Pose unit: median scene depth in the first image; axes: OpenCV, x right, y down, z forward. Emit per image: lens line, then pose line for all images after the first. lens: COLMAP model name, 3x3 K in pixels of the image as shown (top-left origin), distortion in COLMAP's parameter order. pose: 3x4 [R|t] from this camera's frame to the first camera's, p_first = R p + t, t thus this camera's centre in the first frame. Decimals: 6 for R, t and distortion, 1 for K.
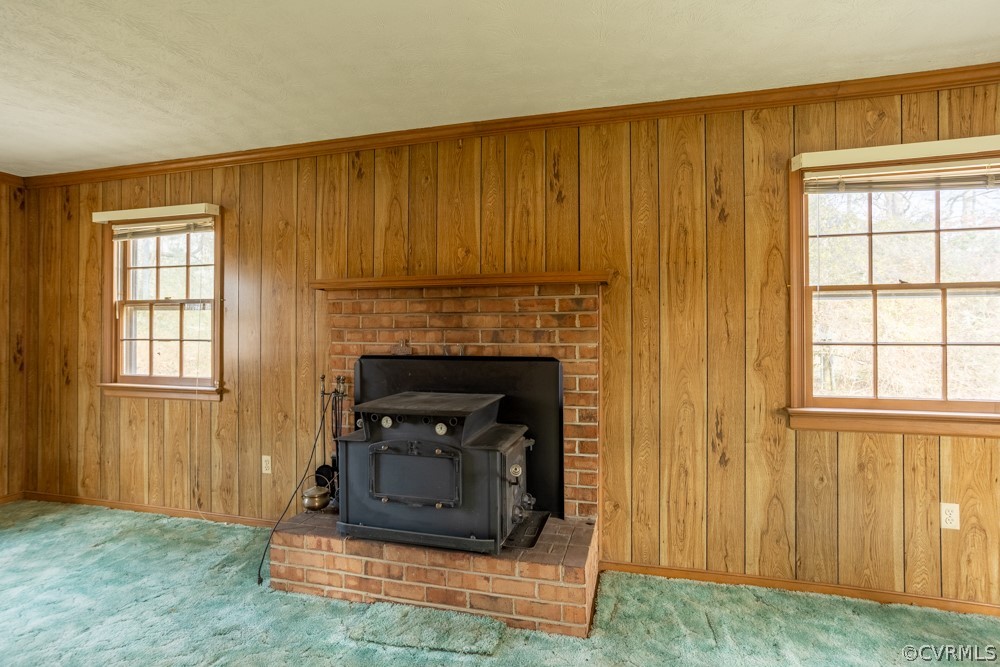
lens RADIAL K [[503.3, 0, 501.2], [0, 503.3, 324.5], [0, 0, 1]] dist [-0.056065, 0.039053]
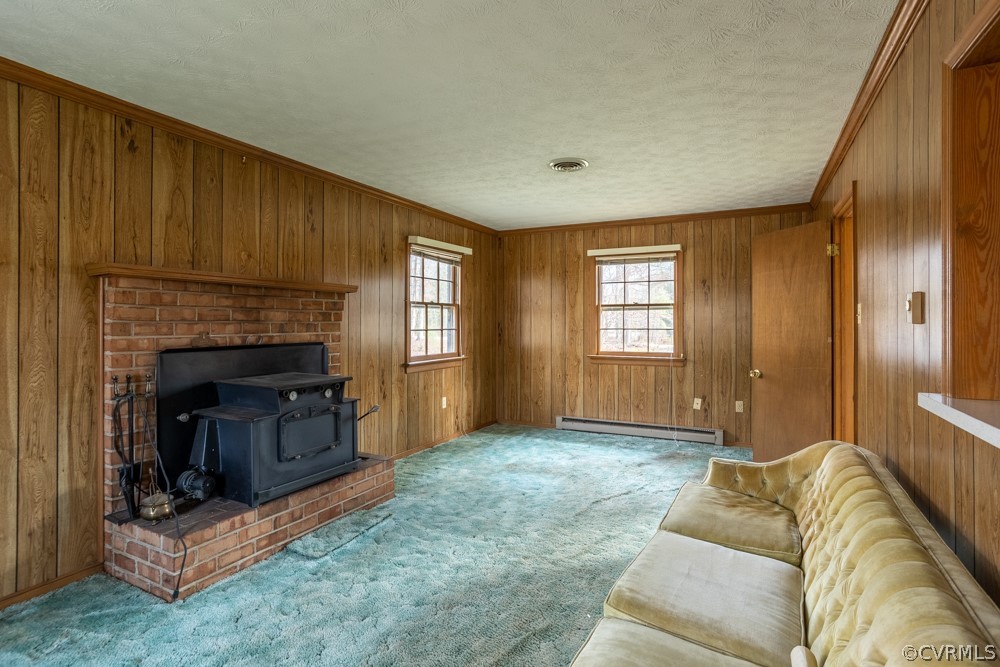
lens RADIAL K [[490.9, 0, 503.3], [0, 490.9, 324.3], [0, 0, 1]] dist [-0.056665, 0.035755]
pose [[0.212009, 0.000936, 0.977267, -1.076003], [-0.005365, 0.999986, 0.000206, 0.010771], [-0.977253, -0.005287, 0.212011, 0.191760]]
